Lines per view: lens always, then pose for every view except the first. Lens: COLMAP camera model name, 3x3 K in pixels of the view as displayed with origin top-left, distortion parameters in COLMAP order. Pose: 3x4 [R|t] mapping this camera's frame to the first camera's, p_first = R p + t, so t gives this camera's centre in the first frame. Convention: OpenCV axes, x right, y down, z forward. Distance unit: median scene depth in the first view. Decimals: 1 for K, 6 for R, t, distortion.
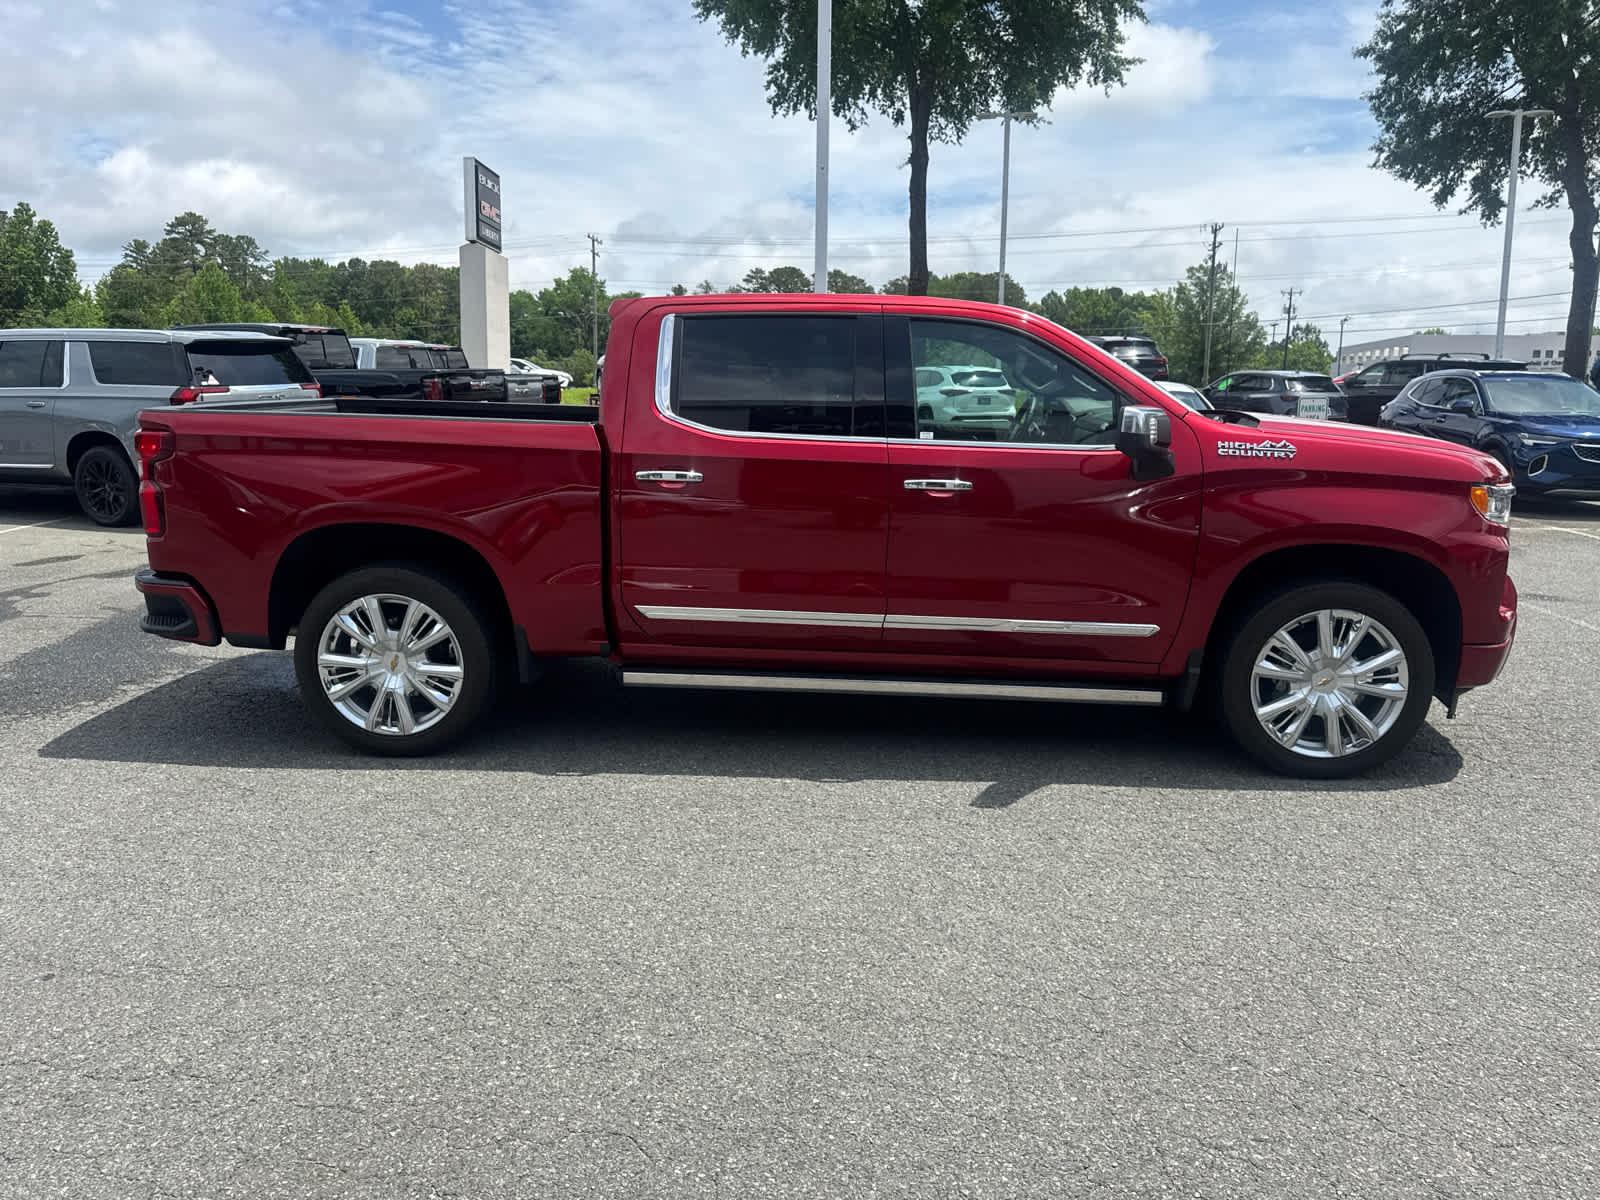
lens RADIAL K [[1144.4, 0, 771.3], [0, 1144.4, 532.1], [0, 0, 1]] dist [0.003331, -0.000954]
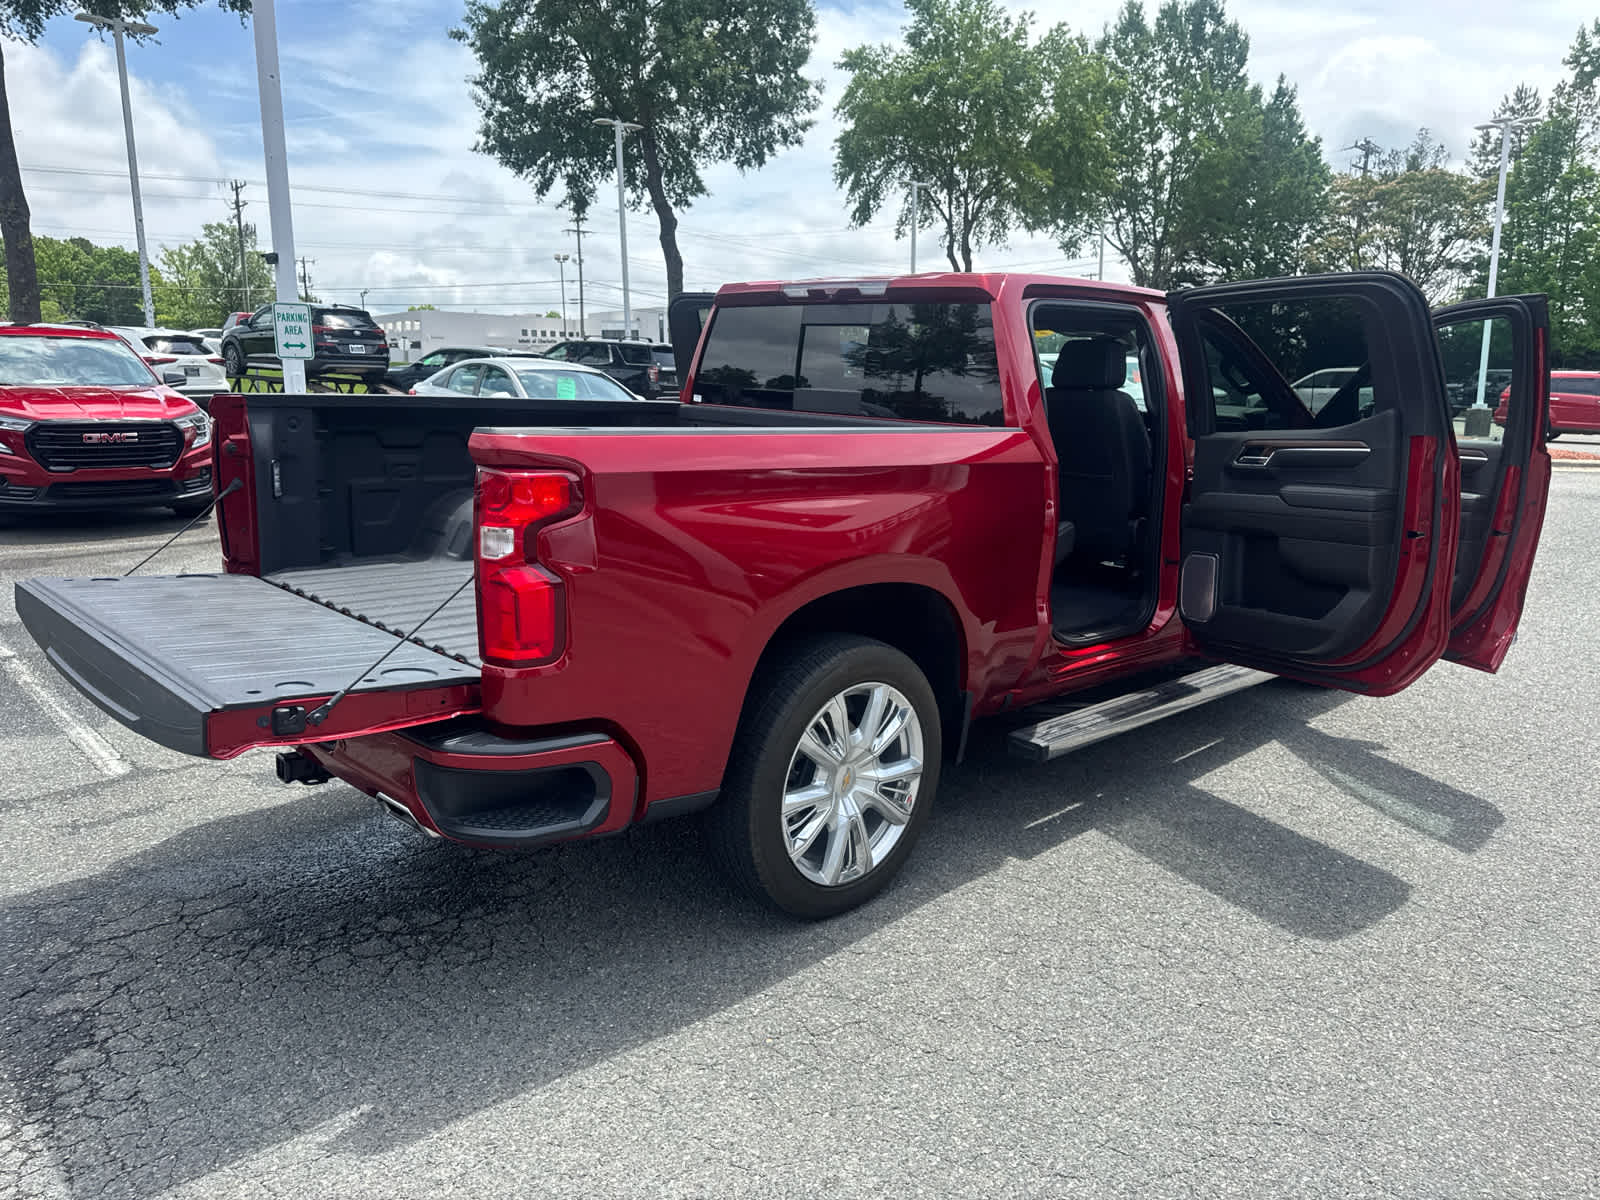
lens RADIAL K [[1133.9, 0, 800.0], [0, 1133.9, 600.0], [0, 0, 1]] dist [-0.002747, -0.008446]
pose [[0.663045, -0.137212, 0.735896, -0.113242], [0.073618, 0.990244, 0.118307, -0.010417], [-0.744950, -0.024268, 0.666678, 0.077514]]
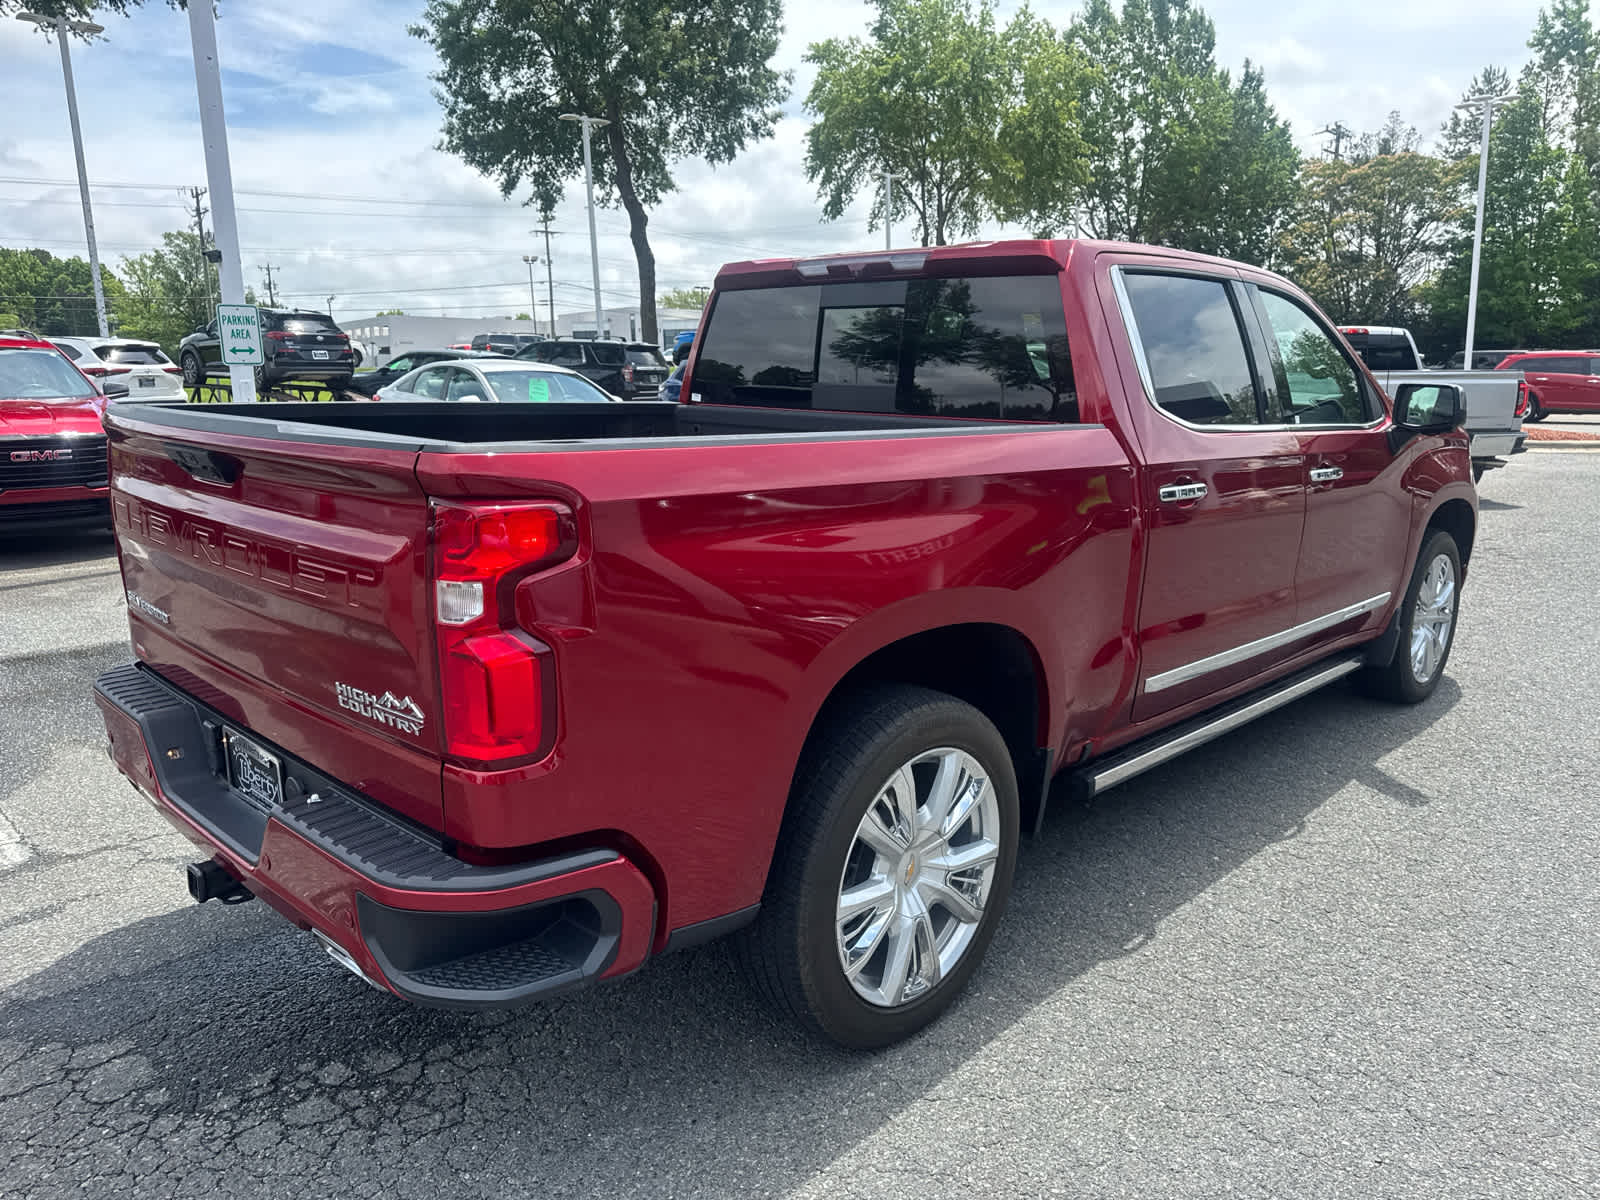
lens RADIAL K [[1133.9, 0, 800.0], [0, 1133.9, 600.0], [0, 0, 1]] dist [-0.006717, -0.005353]
pose [[0.645193, -0.155759, 0.747974, -0.101750], [0.096607, 0.987772, 0.122364, -0.011774], [-0.757888, -0.006689, 0.652351, 0.092935]]
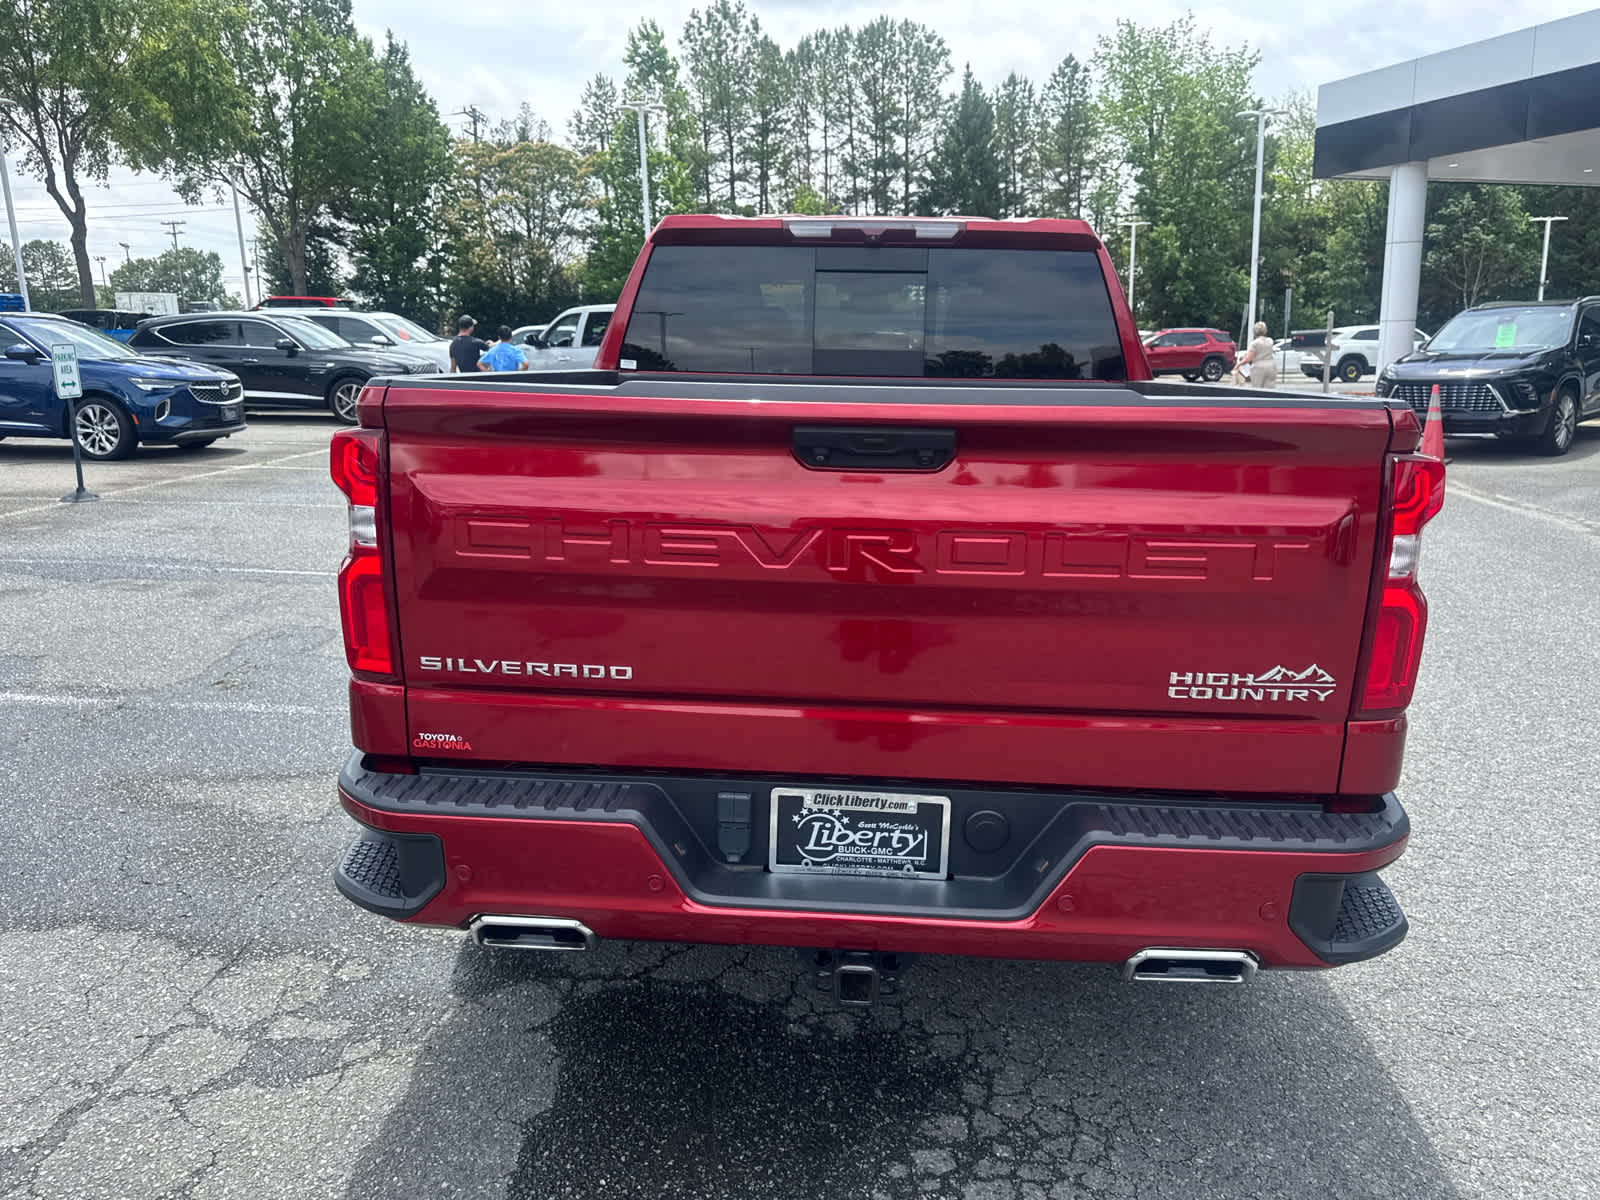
lens RADIAL K [[1141.7, 0, 788.0], [0, 1141.7, 577.5], [0, 0, 1]] dist [-0.000859, -0.001766]
pose [[-0.010161, -0.203888, 0.978942, -0.124553], [0.115705, 0.972176, 0.203680, -0.019592], [-0.993232, 0.115338, 0.013713, 0.163743]]
